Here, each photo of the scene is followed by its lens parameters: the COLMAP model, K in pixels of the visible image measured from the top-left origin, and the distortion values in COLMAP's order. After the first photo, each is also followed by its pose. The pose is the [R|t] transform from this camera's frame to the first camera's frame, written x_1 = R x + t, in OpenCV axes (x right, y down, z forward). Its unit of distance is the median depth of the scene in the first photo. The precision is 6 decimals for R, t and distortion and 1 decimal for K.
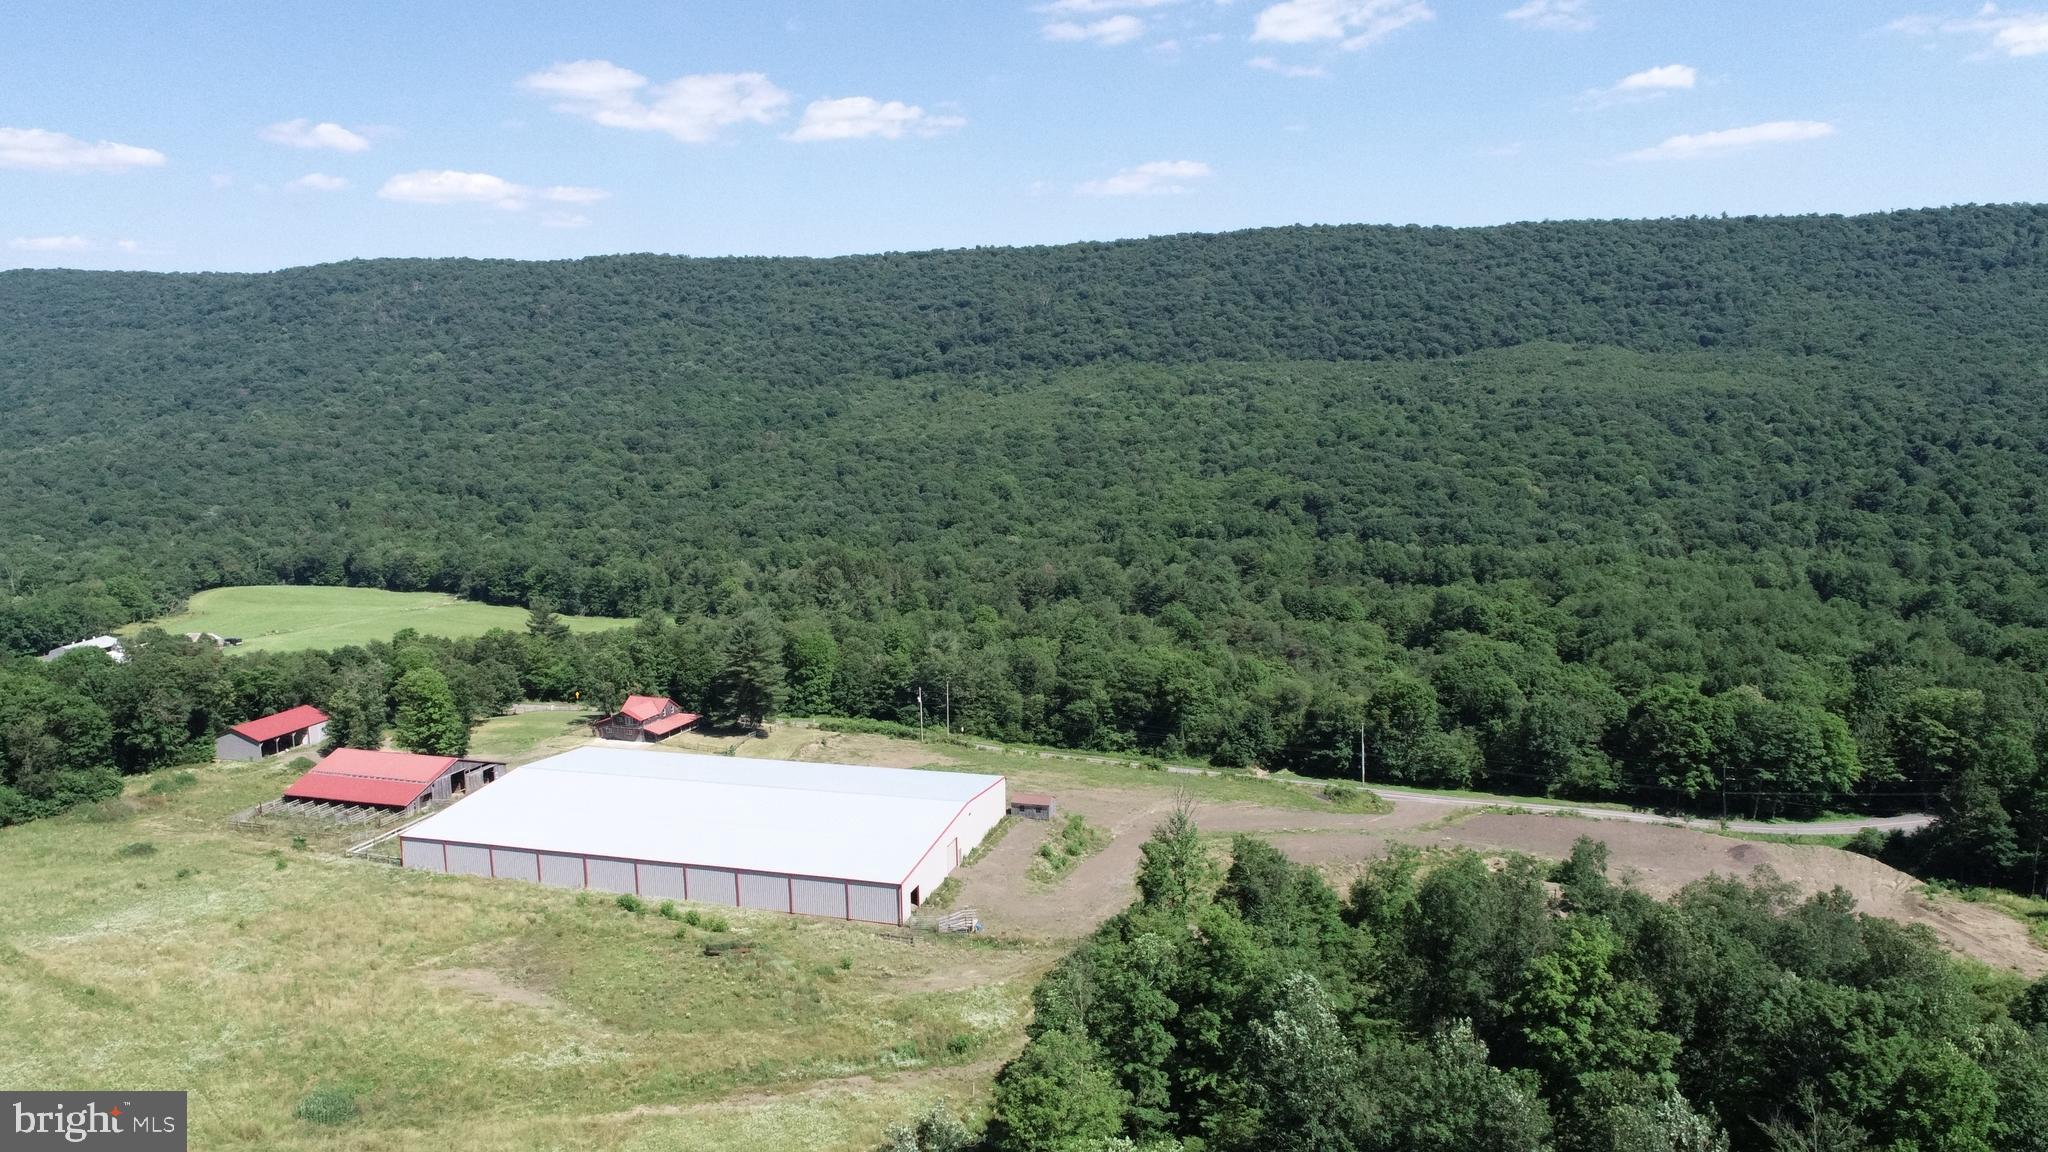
lens RADIAL K [[1376.2, 0, 1028.3], [0, 1376.2, 579.7], [0, 0, 1]] dist [-0.018546, 0.008492]
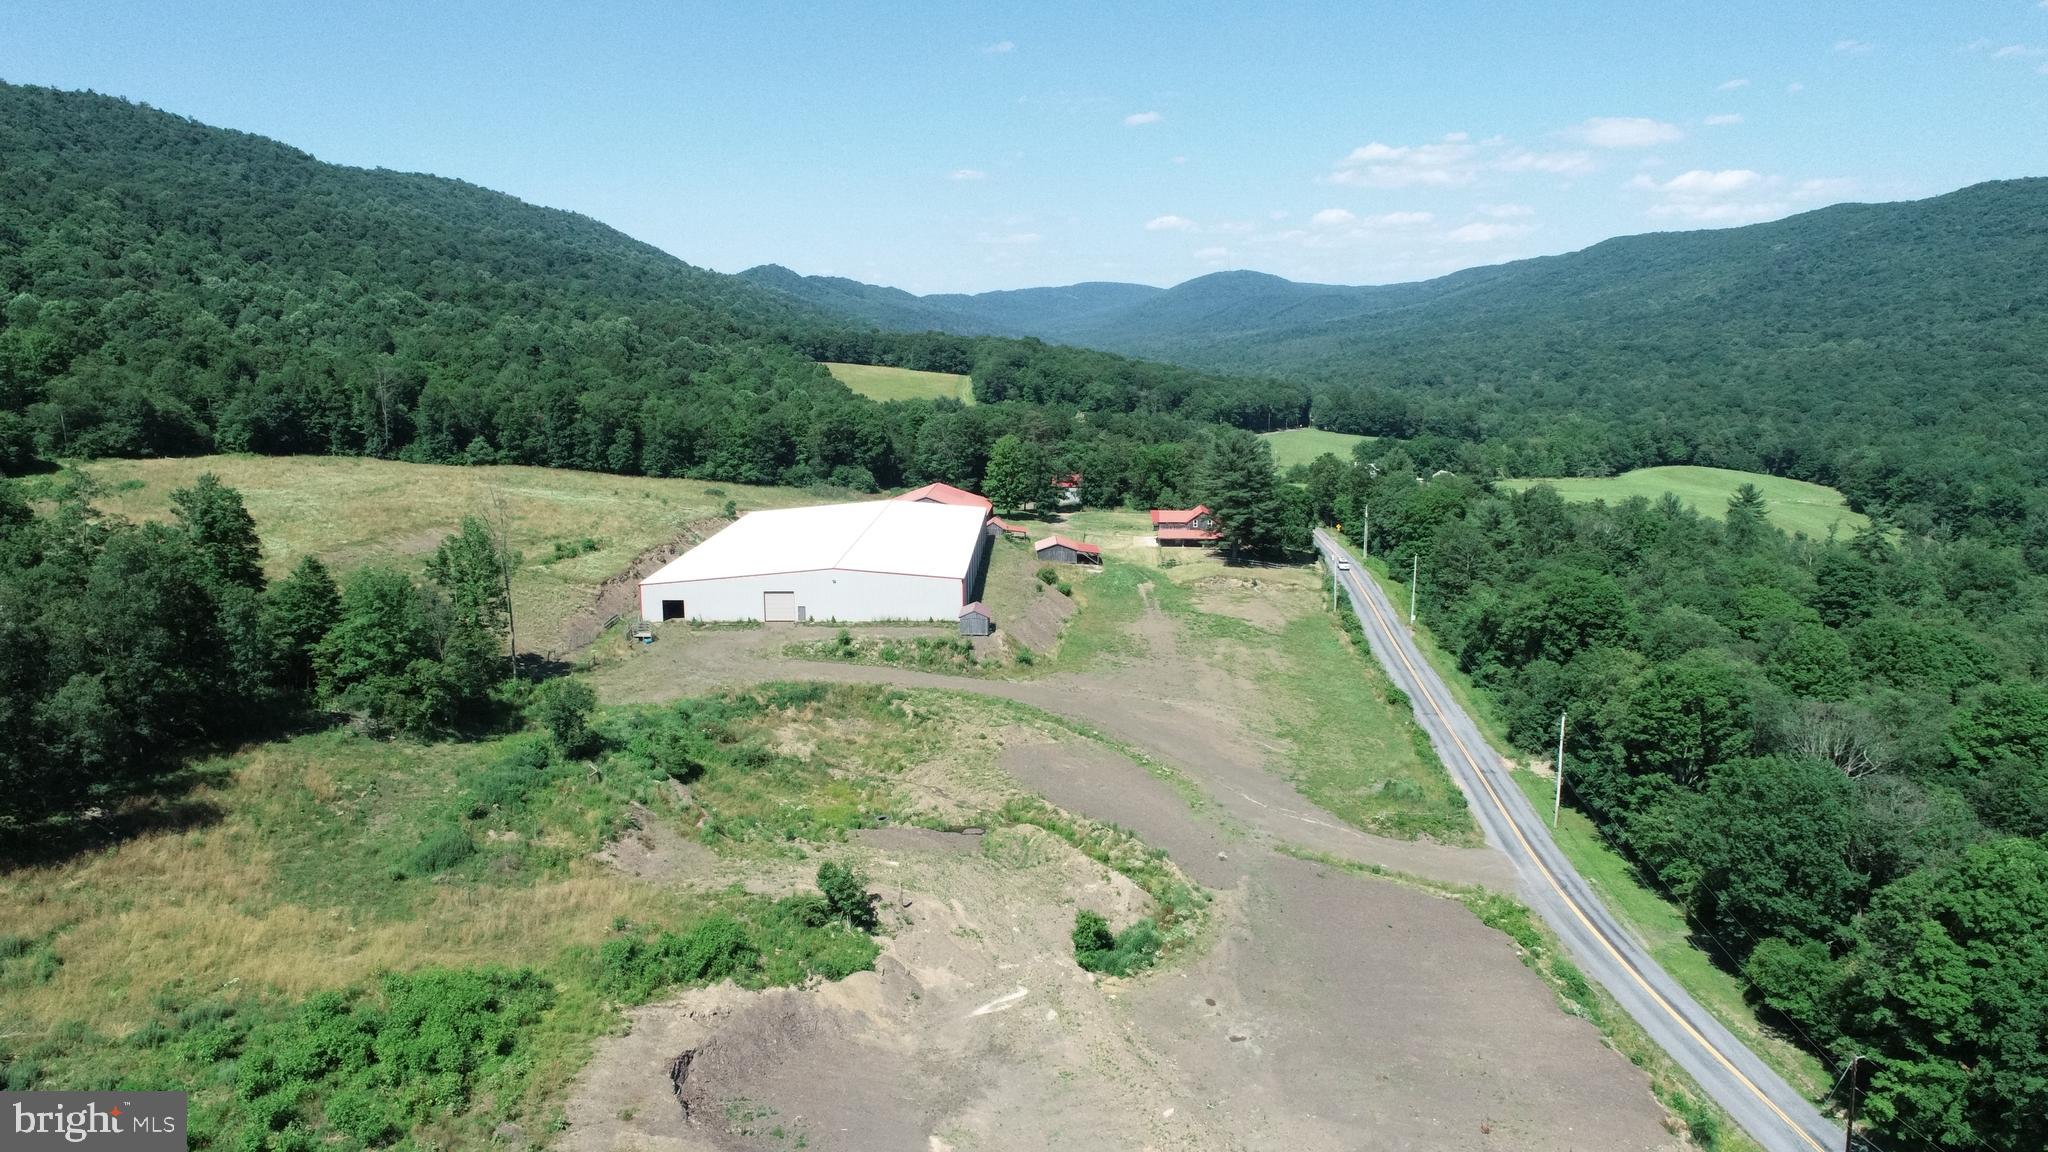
lens RADIAL K [[1376.9, 0, 1019.8], [0, 1376.9, 583.8], [0, 0, 1]] dist [-0.011950, 0.001782]
pose [[0.256714, 0.188088, -0.948009, 0.144693], [-0.137648, 0.977997, 0.156764, -0.000064], [0.956635, 0.090249, 0.276955, 0.132012]]
